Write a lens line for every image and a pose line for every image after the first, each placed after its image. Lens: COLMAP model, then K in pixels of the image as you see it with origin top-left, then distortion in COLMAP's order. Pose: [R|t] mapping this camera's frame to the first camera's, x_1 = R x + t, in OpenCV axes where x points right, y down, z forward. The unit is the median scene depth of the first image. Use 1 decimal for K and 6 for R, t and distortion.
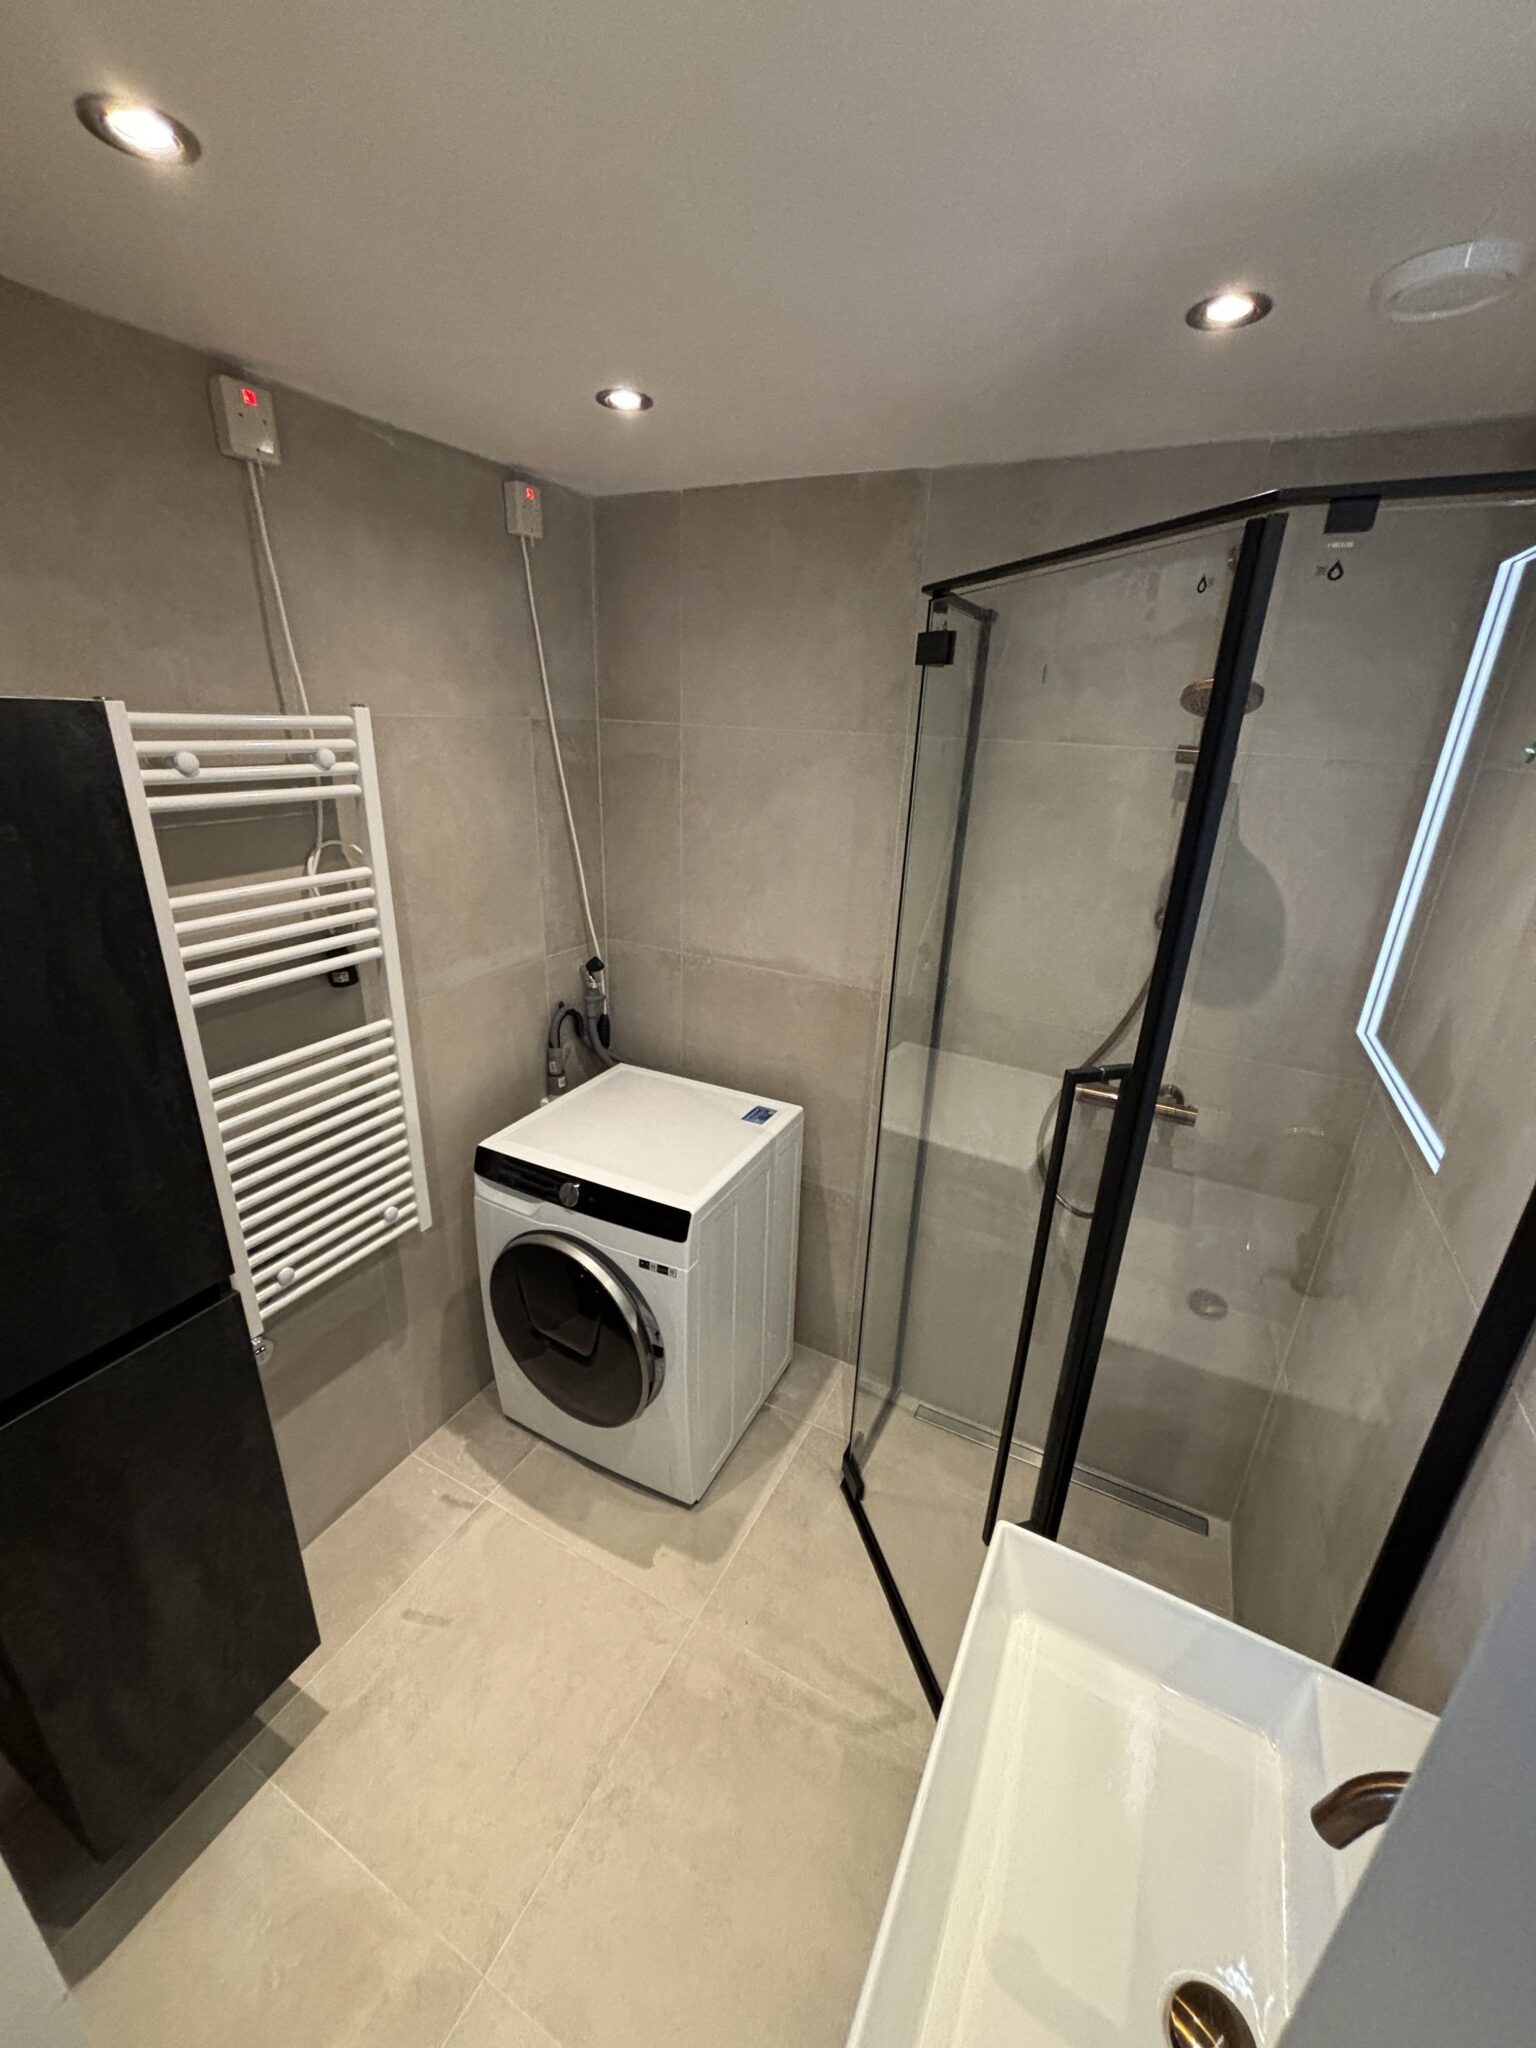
lens RADIAL K [[823.0, 0, 763.7], [0, 823.0, 1028.6], [0, 0, 1]] dist [-0.001857, 0.000263]
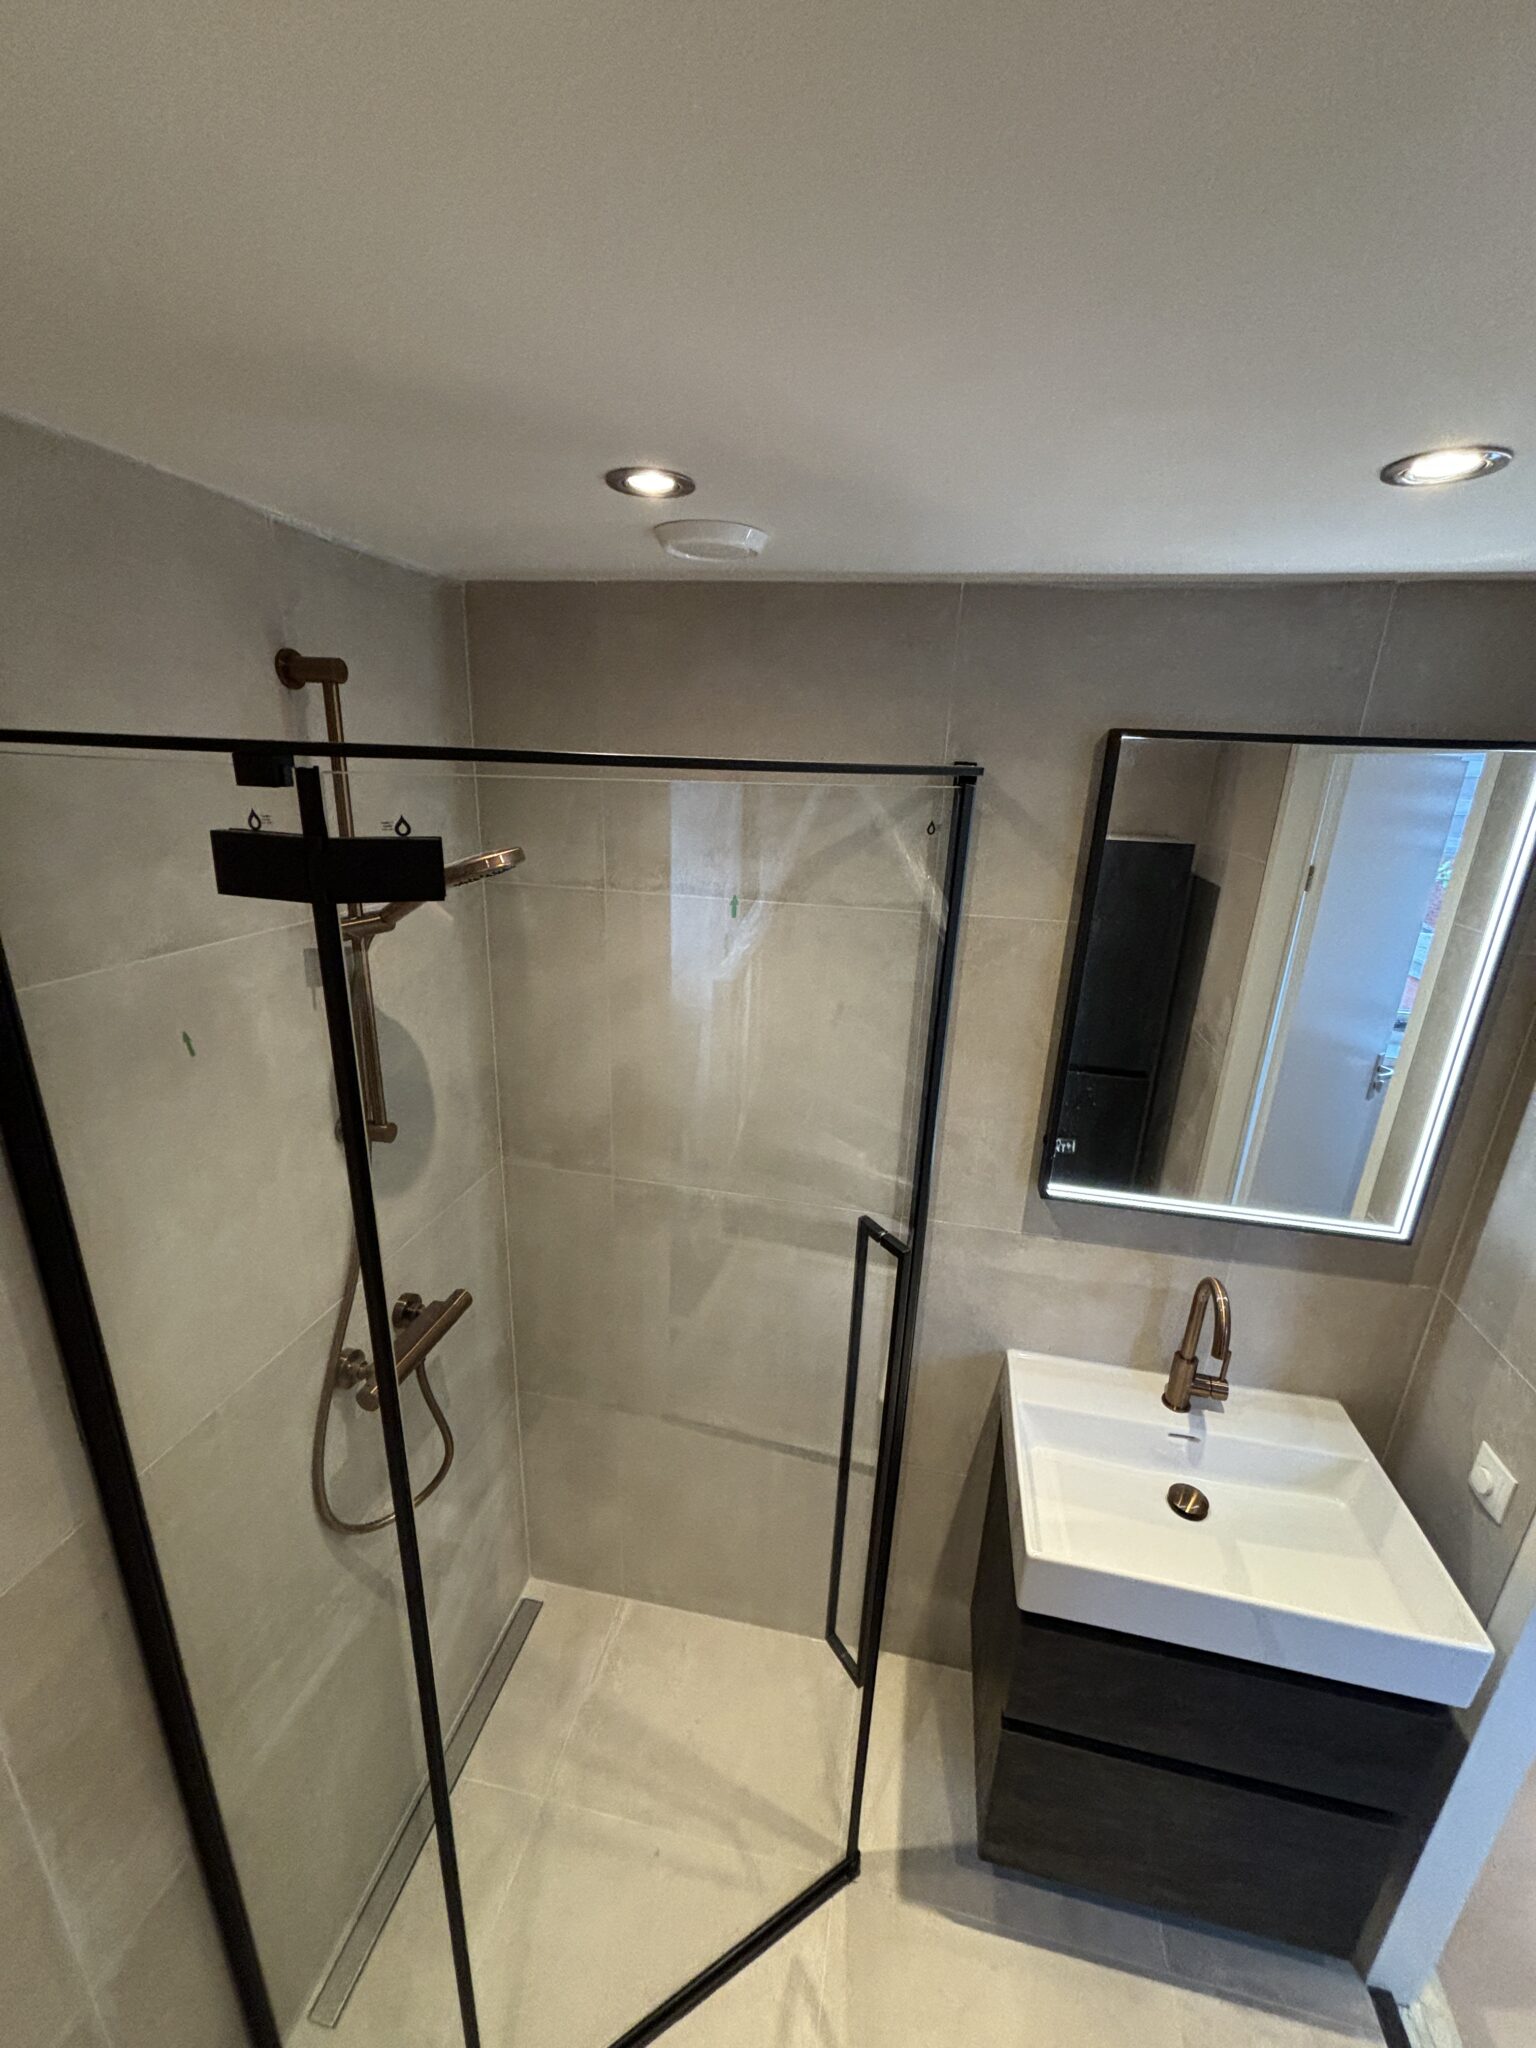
lens RADIAL K [[823.0, 0, 784.3], [0, 823.0, 1025.8], [0, 0, 1]] dist [-0.001857, 0.000263]
pose [[-0.273358, -0.340207, 0.899742, -0.266703], [0.297546, 0.859587, 0.415423, -0.413135], [-0.914736, 0.381273, -0.133748, 0.710636]]
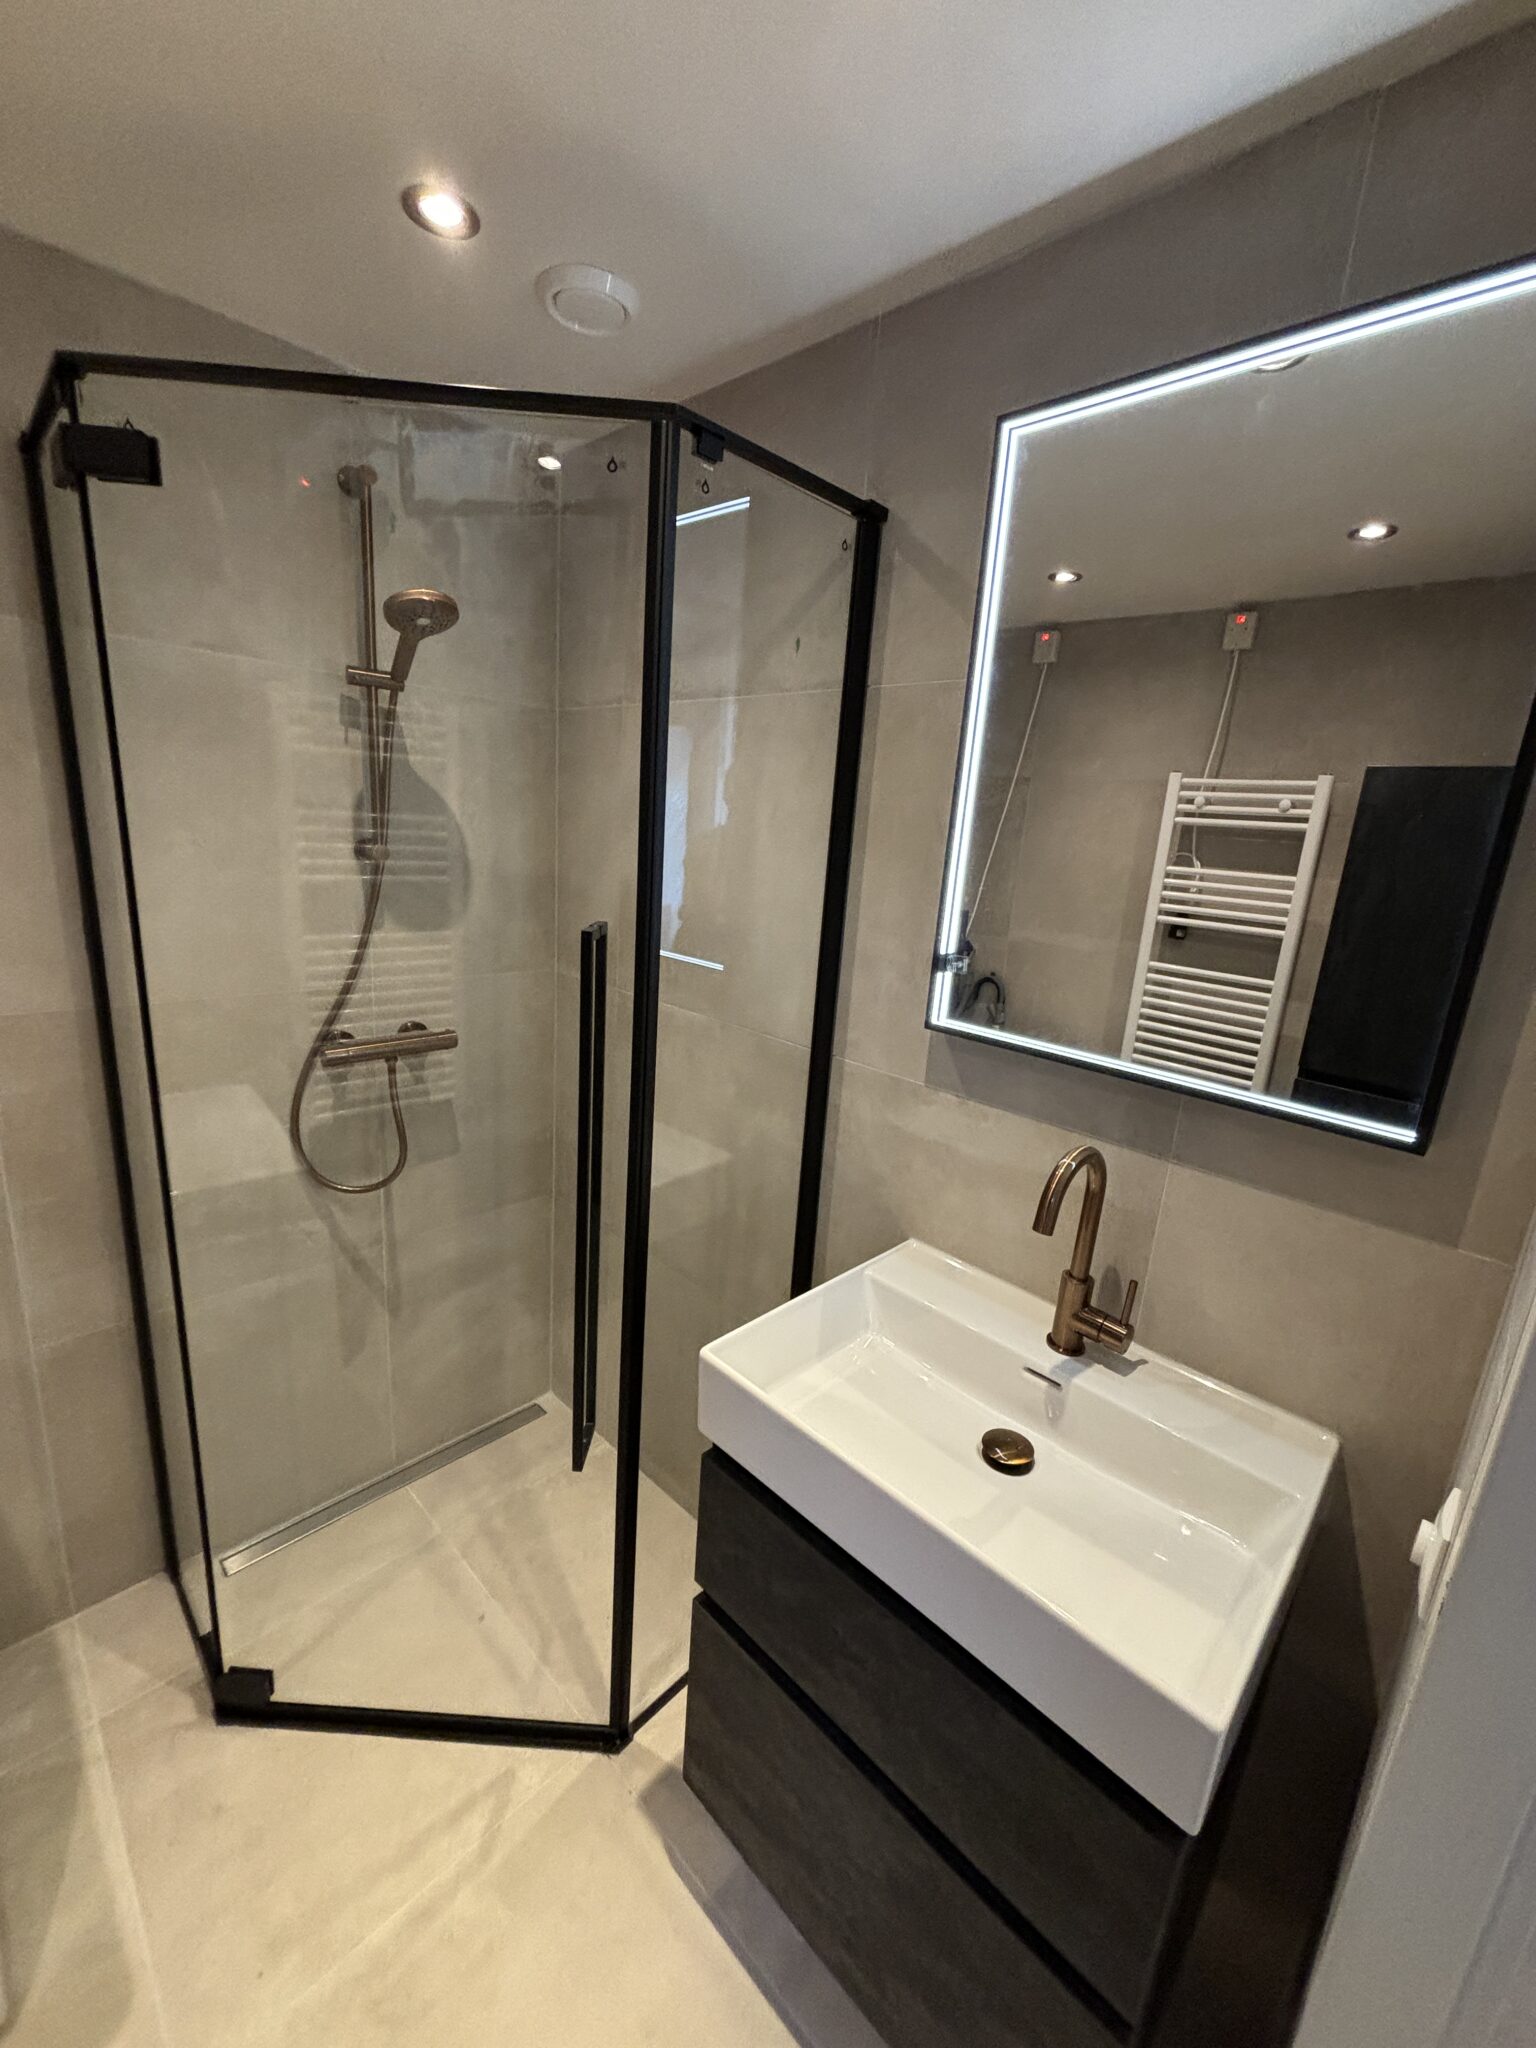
lens RADIAL K [[823.0, 0, 769.9], [0, 823.0, 1024.1], [0, 0, 1]] dist [-0.001857, 0.000263]
pose [[0.289946, -0.243728, 0.925488, -0.326767], [0.287149, 0.944630, 0.158808, 0.041162], [-0.912949, 0.219708, 0.343878, 0.279765]]
